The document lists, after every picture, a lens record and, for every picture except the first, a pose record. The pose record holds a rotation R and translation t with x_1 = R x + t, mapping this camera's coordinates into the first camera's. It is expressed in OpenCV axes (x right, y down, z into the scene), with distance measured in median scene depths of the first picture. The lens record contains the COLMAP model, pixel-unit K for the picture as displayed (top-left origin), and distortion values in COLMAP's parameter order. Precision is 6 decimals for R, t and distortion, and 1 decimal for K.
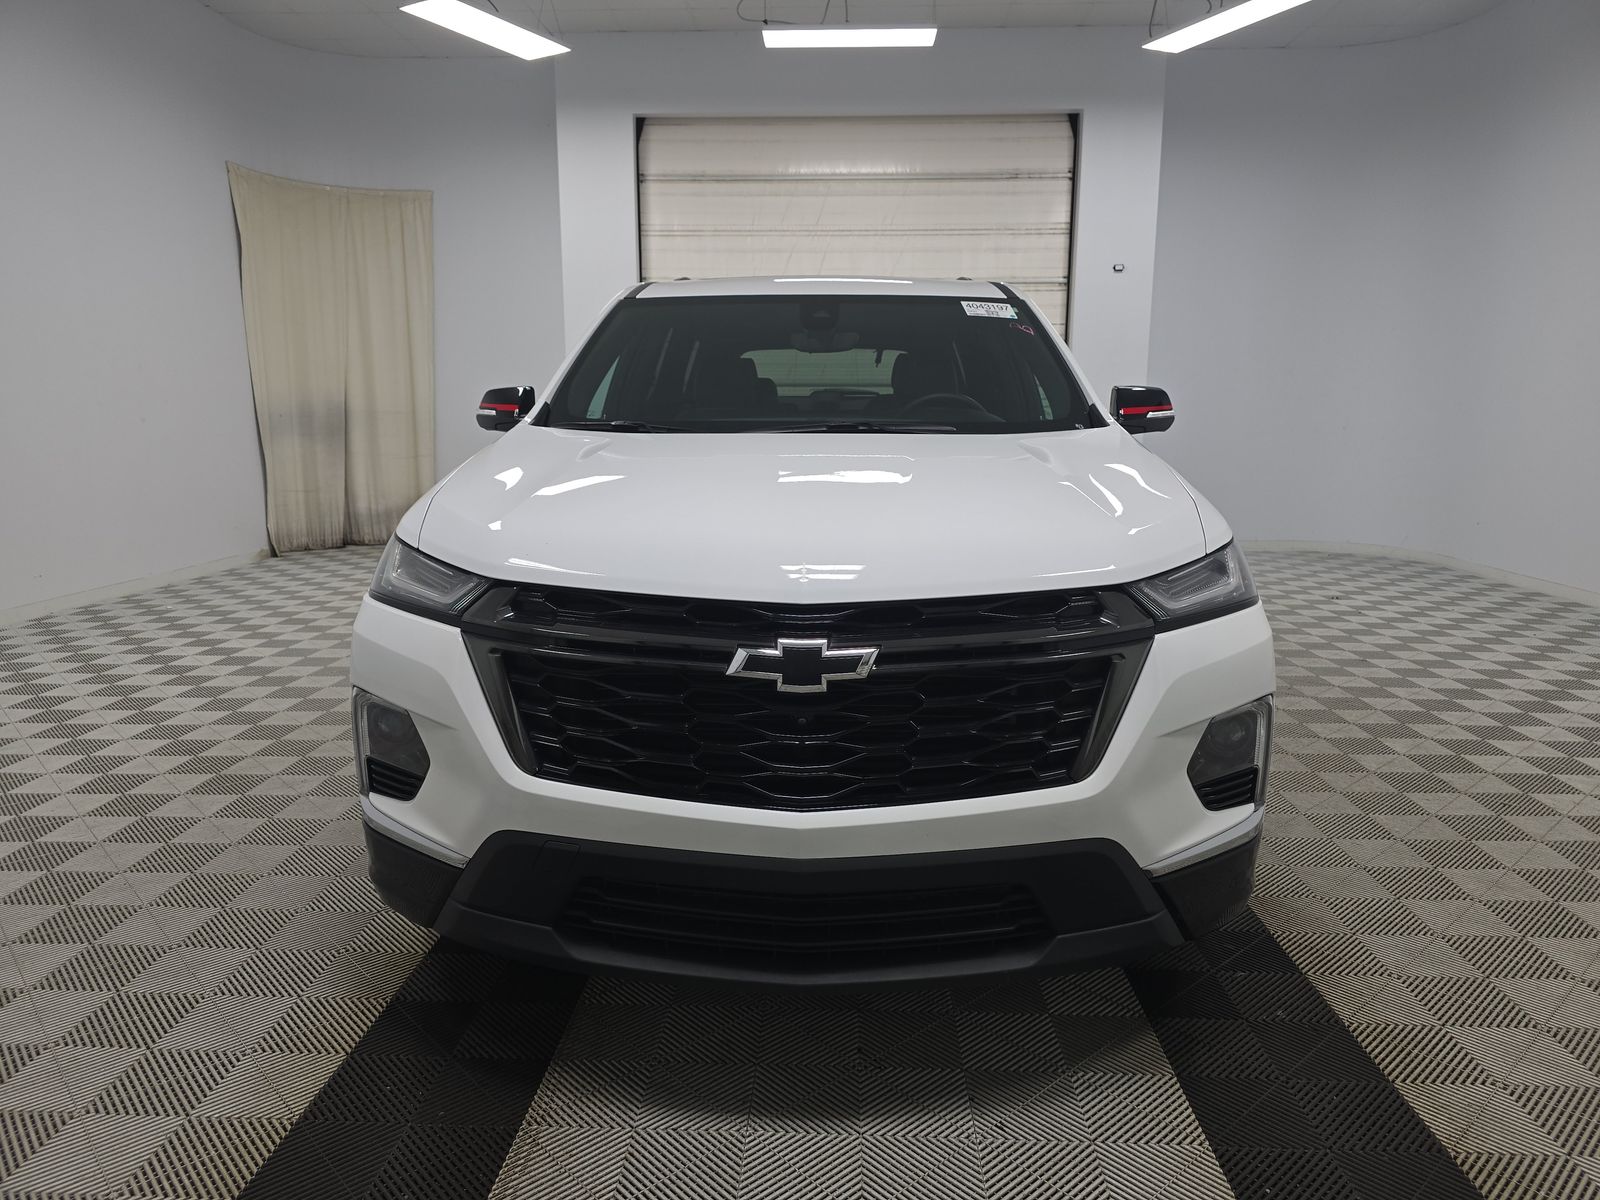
lens RADIAL K [[1069.8, 0, 800.0], [0, 1069.8, 600.0], [0, 0, 1]] dist [0.025316, -0.001346]
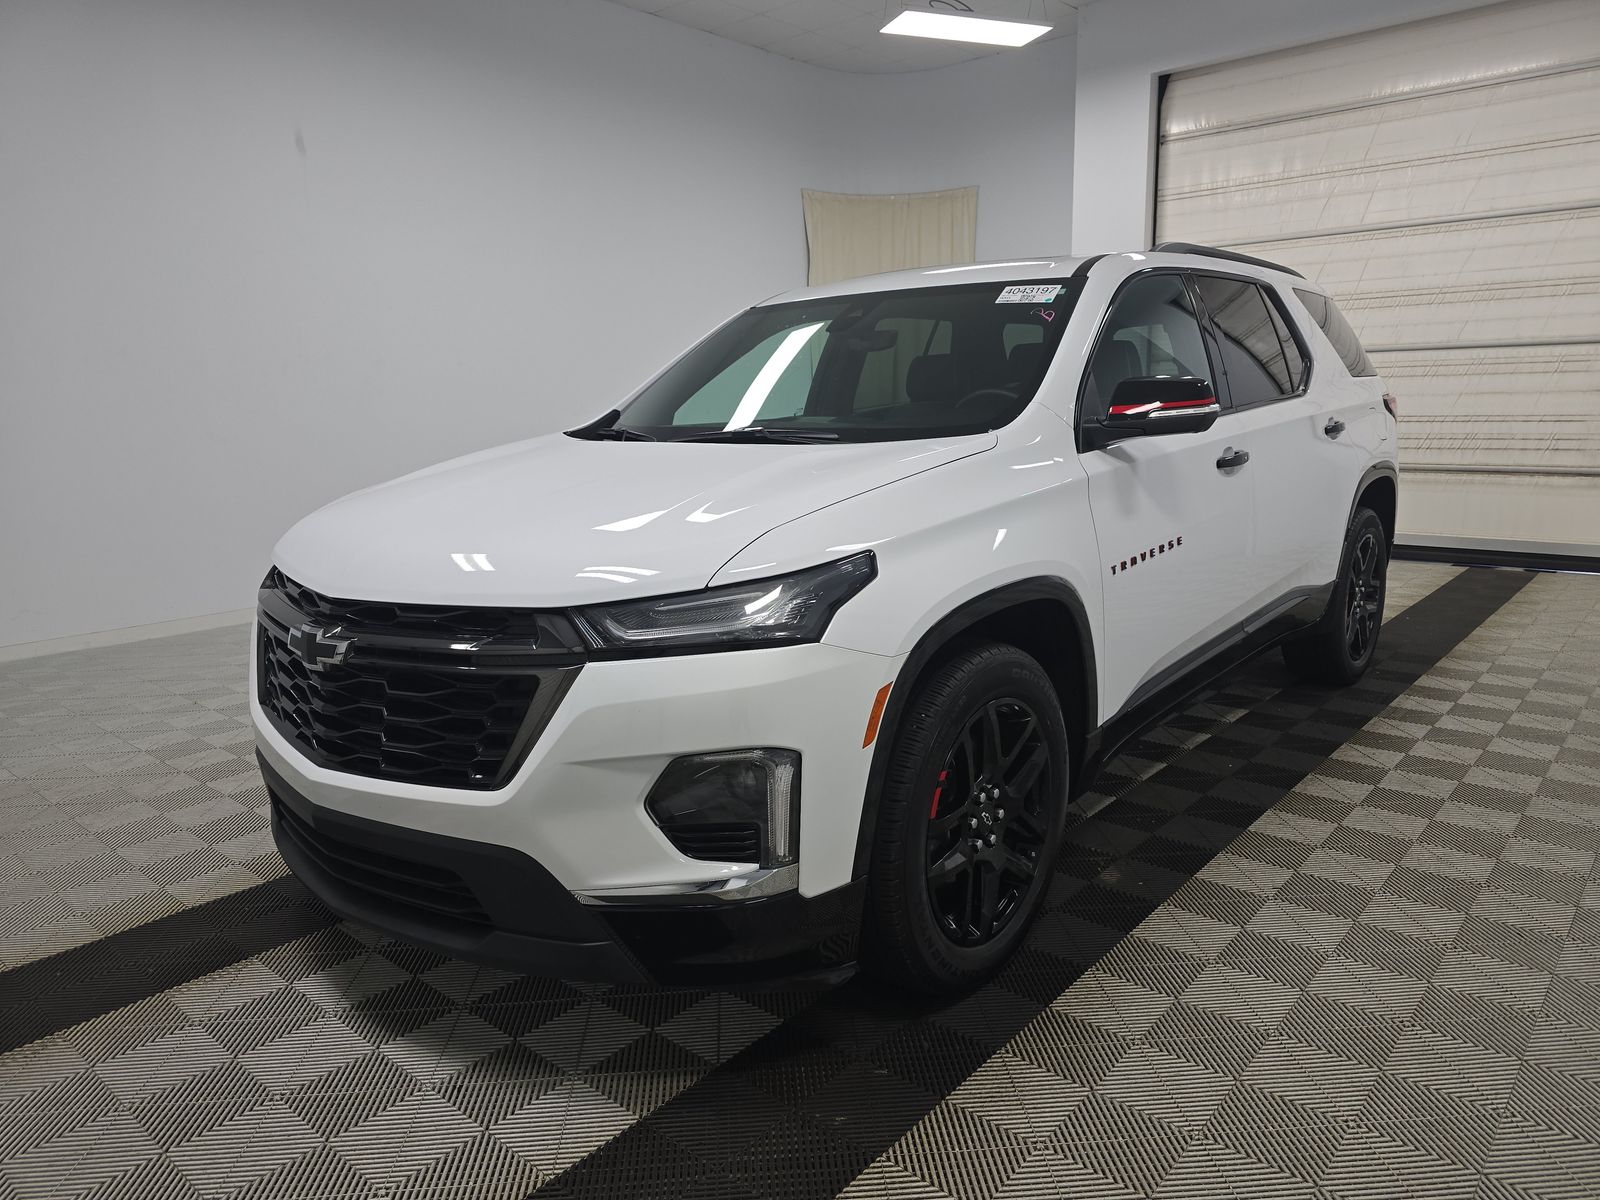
lens RADIAL K [[1083.8, 0, 800.0], [0, 1083.8, 600.0], [0, 0, 1]] dist [-0.000483, -0.002613]
pose [[0.779002, 0.092489, -0.620163, 0.229212], [-0.077056, 0.995685, 0.051701, -0.019226], [0.622269, 0.007512, 0.782768, 0.070950]]
